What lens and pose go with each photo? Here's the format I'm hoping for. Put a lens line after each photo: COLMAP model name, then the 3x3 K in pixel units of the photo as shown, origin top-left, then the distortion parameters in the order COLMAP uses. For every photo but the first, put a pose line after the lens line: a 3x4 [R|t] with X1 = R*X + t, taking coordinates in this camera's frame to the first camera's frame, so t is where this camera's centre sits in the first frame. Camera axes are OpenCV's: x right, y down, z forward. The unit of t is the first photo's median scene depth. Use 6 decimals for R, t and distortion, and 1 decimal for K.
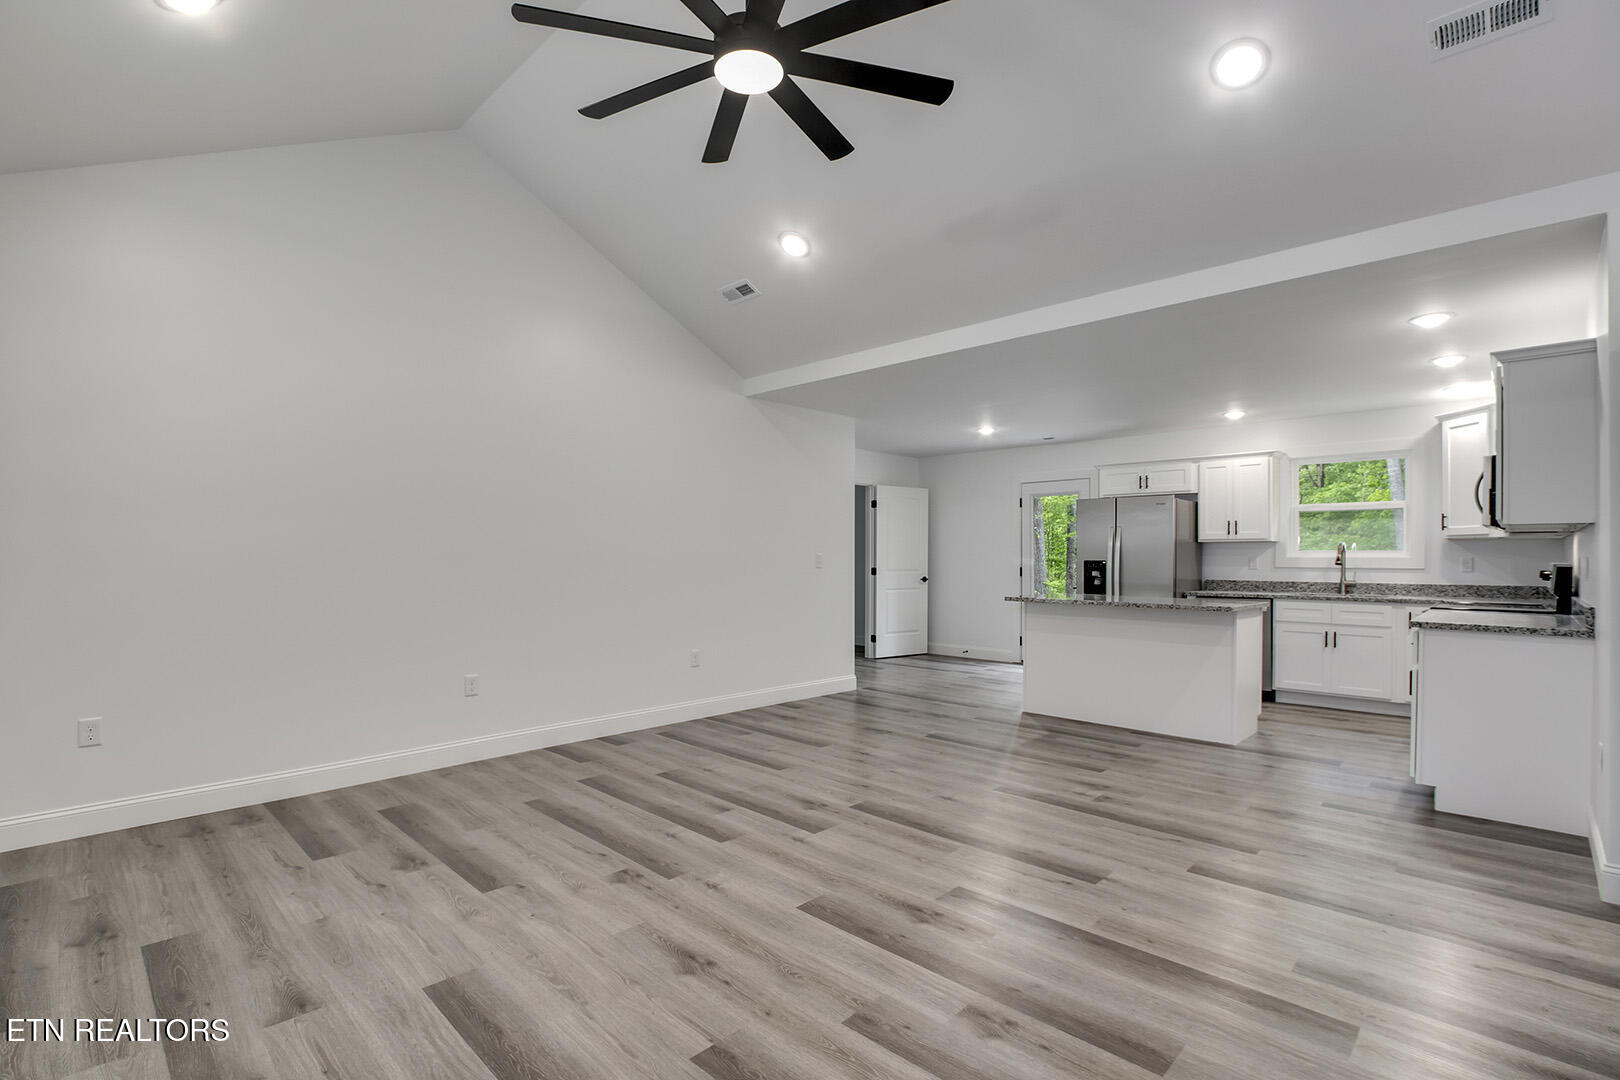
lens RADIAL K [[755.1, 0, 825.6], [0, 755.1, 538.1], [0, 0, 1]] dist [-0.018965, 0.001711]
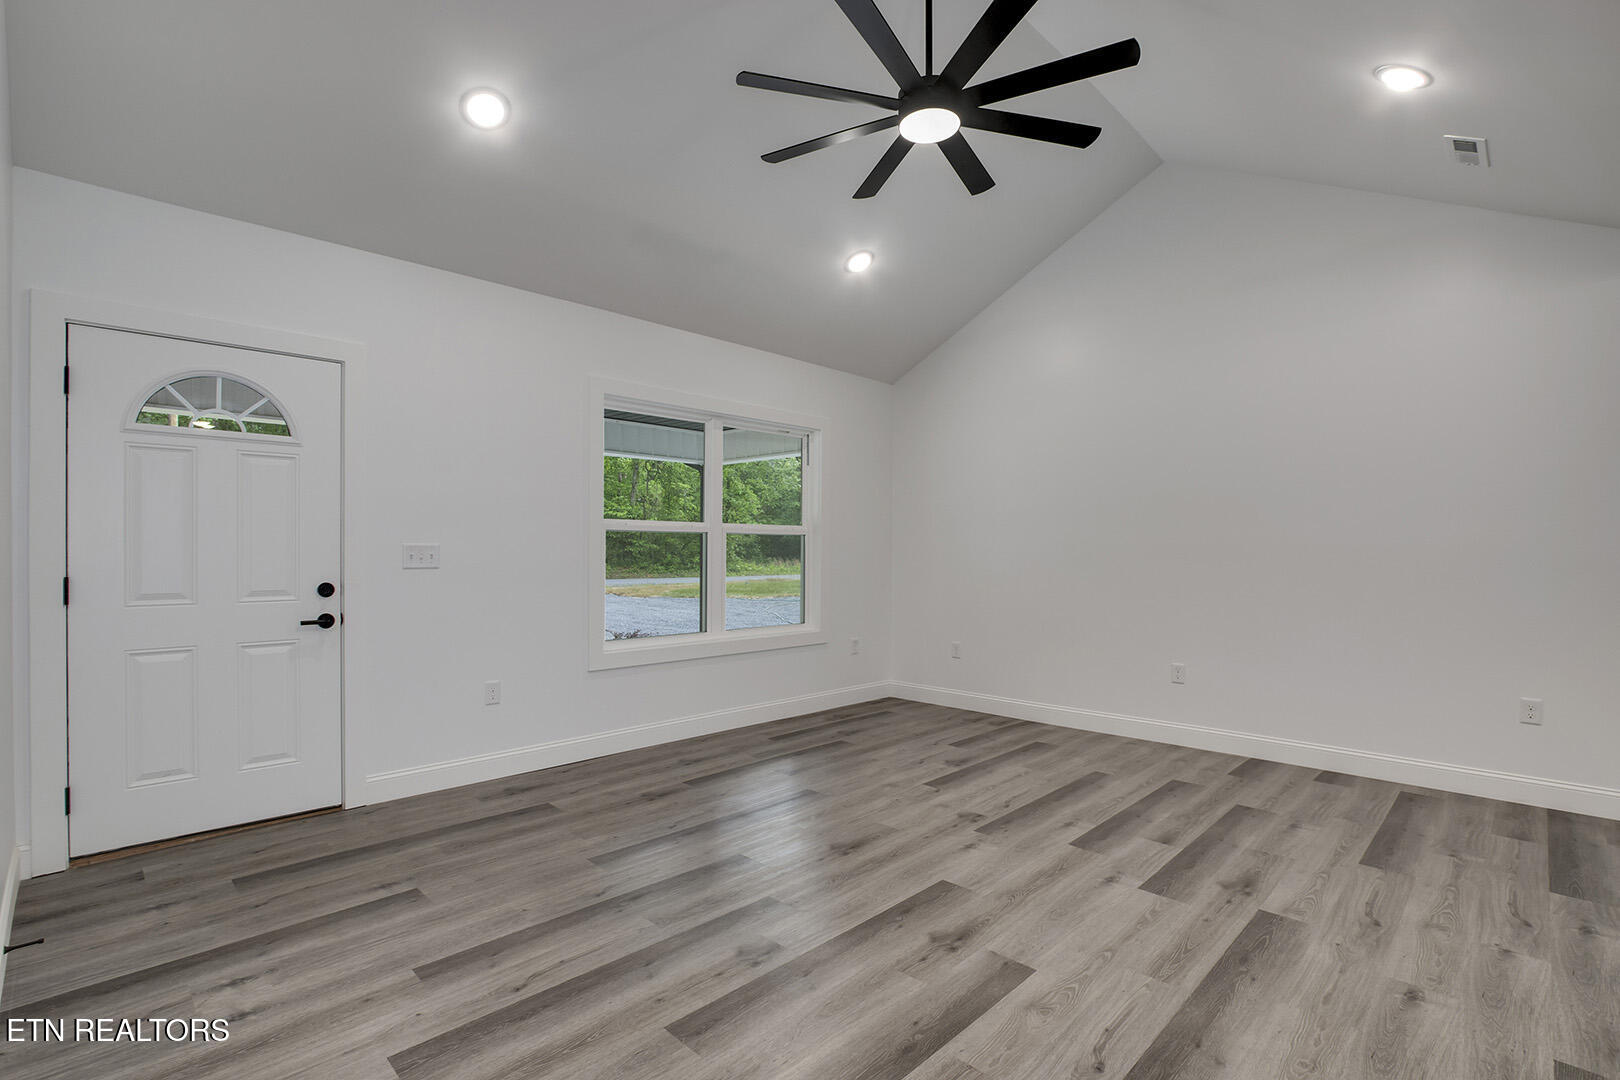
lens RADIAL K [[755.1, 0, 809.5], [0, 755.1, 548.6], [0, 0, 1]] dist [-0.018965, 0.001711]
pose [[-0.013651, 0.002790, -0.999903, 0.841758], [0.020546, 0.999786, 0.002509, 0.002669], [0.999696, -0.020509, -0.013706, 0.663578]]
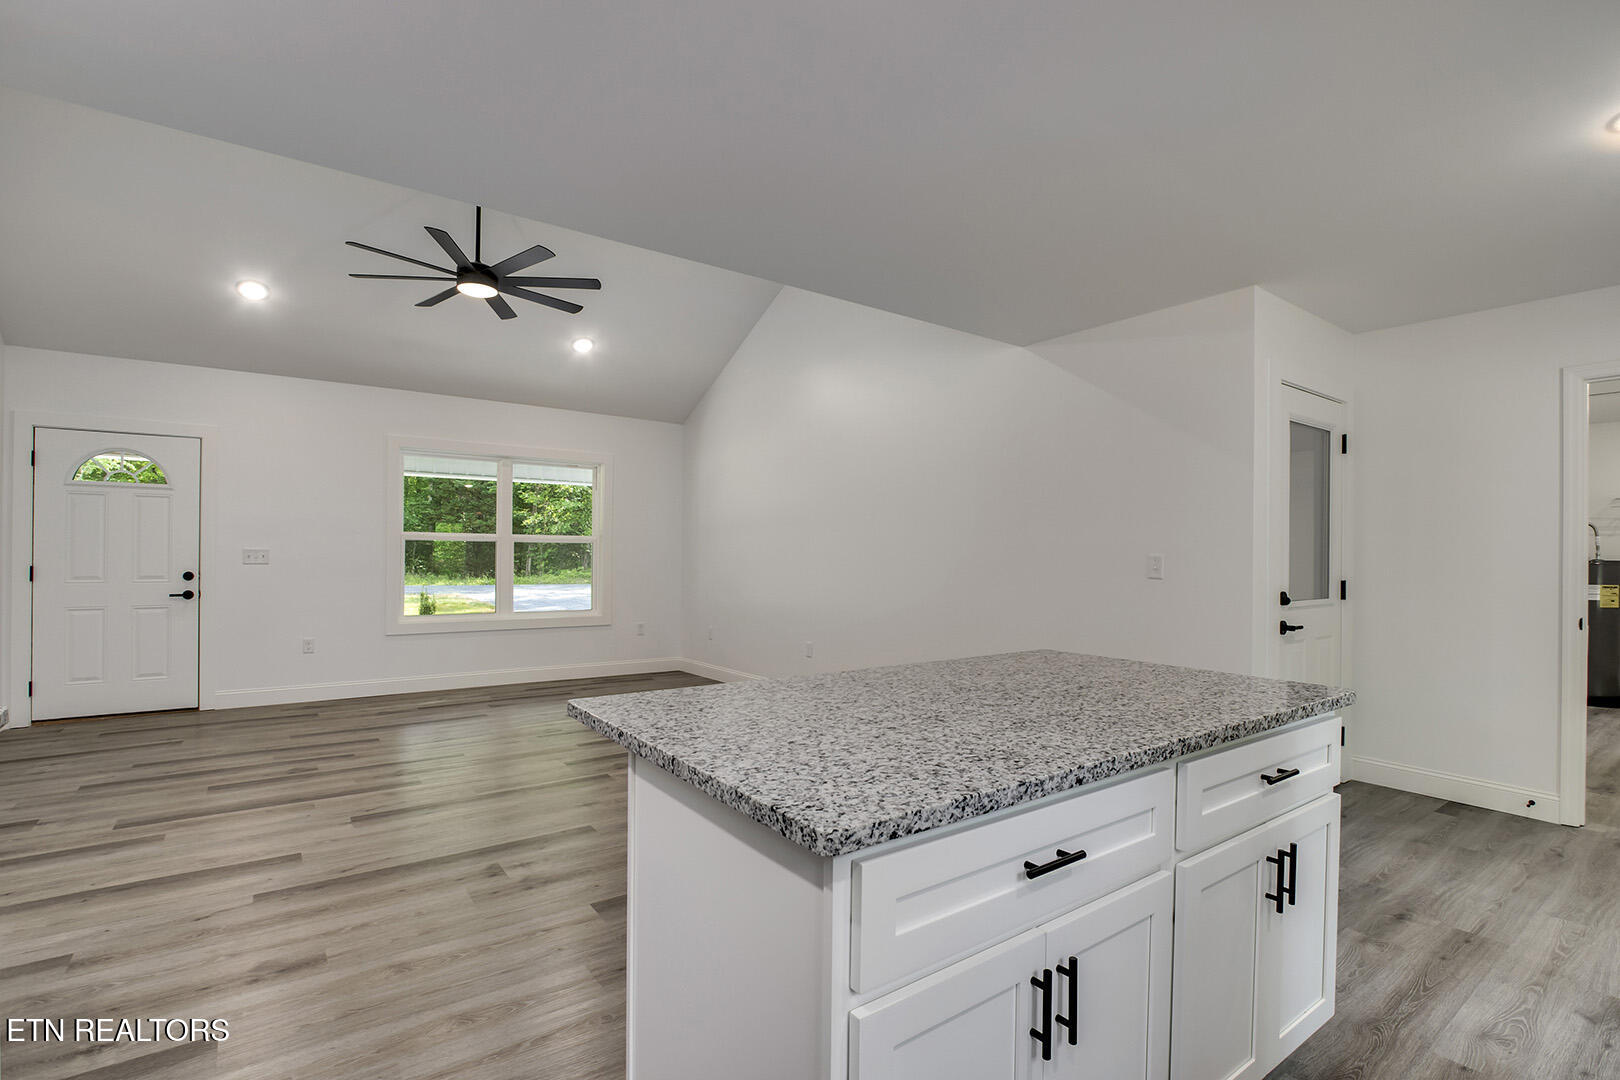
lens RADIAL K [[755.1, 0, 818.9], [0, 755.1, 553.3], [0, 0, 1]] dist [-0.018965, 0.001711]
pose [[-0.174247, -0.004996, -0.984689, 1.252712], [0.019576, 0.999772, -0.008537, 0.040062], [0.984507, -0.020764, -0.174110, 1.719032]]
